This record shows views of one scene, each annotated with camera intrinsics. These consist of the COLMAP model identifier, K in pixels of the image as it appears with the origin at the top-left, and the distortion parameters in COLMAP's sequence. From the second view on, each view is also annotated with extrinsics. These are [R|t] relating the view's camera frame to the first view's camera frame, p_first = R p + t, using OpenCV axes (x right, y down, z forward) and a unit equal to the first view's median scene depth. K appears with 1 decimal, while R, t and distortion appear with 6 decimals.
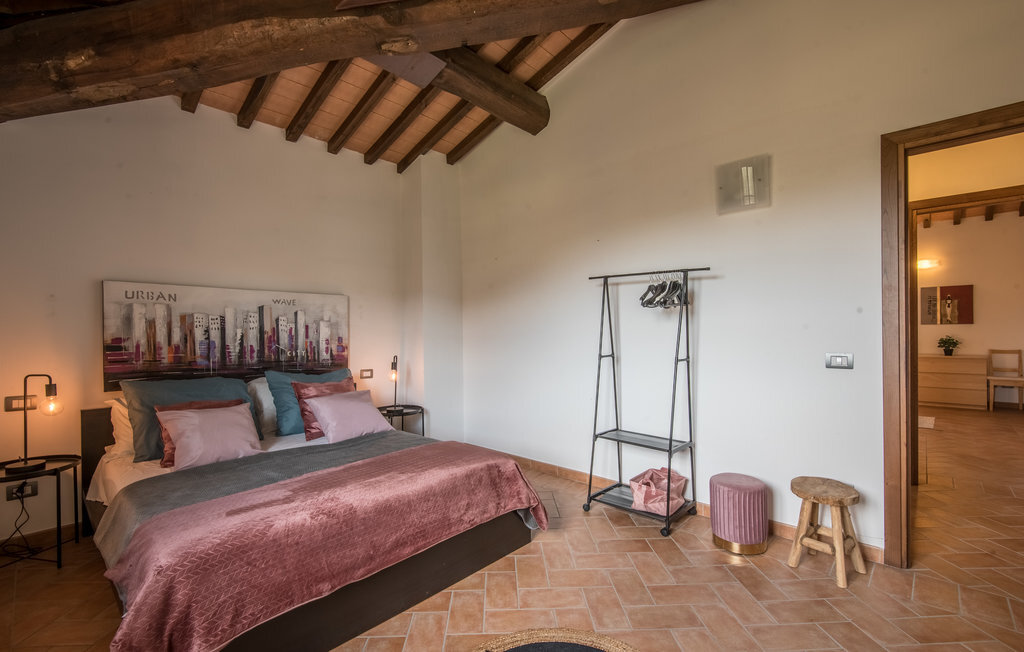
lens RADIAL K [[453.8, 0, 520.7], [0, 453.8, 328.4], [0, 0, 1]] dist [0.017266, 0.002177]
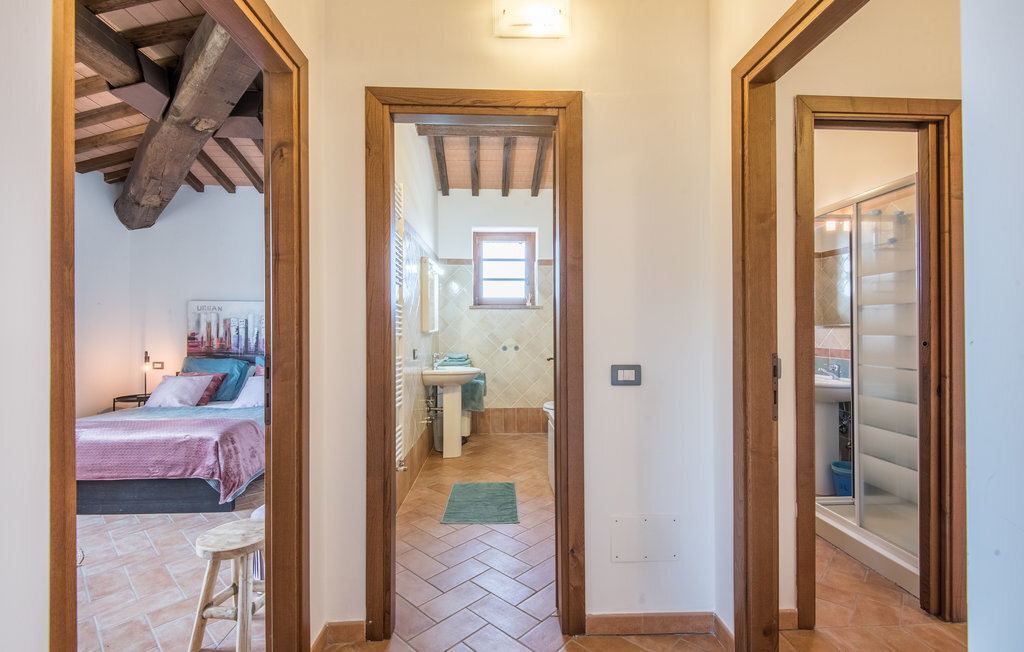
lens RADIAL K [[473.9, 0, 525.2], [0, 473.9, 326.7], [0, 0, 1]] dist [-0.001518, -0.002061]
pose [[0.693700, 0.001355, -0.720262, 1.152961], [0.000353, 0.999997, 0.002221, -0.005752], [0.720264, -0.001795, 0.693698, 0.575338]]
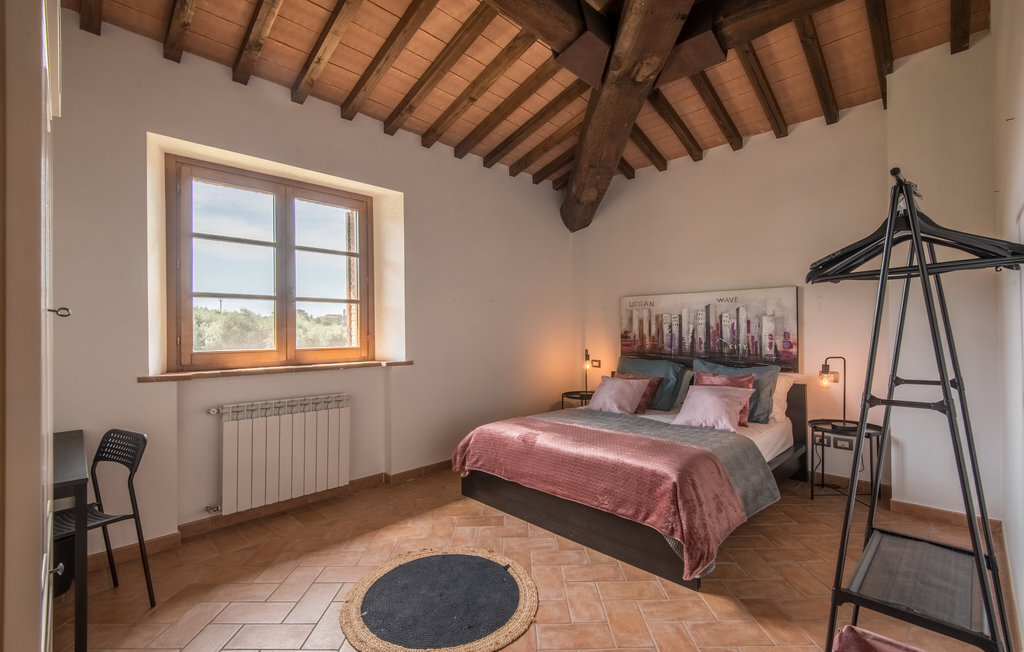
lens RADIAL K [[453.8, 0, 506.7], [0, 453.8, 329.2], [0, 0, 1]] dist [0.017266, 0.002177]
pose [[-0.066699, 0.008214, -0.997739, 0.691131], [0.015445, 0.999855, 0.007198, -0.003247], [0.997654, -0.014930, -0.066816, 0.594132]]
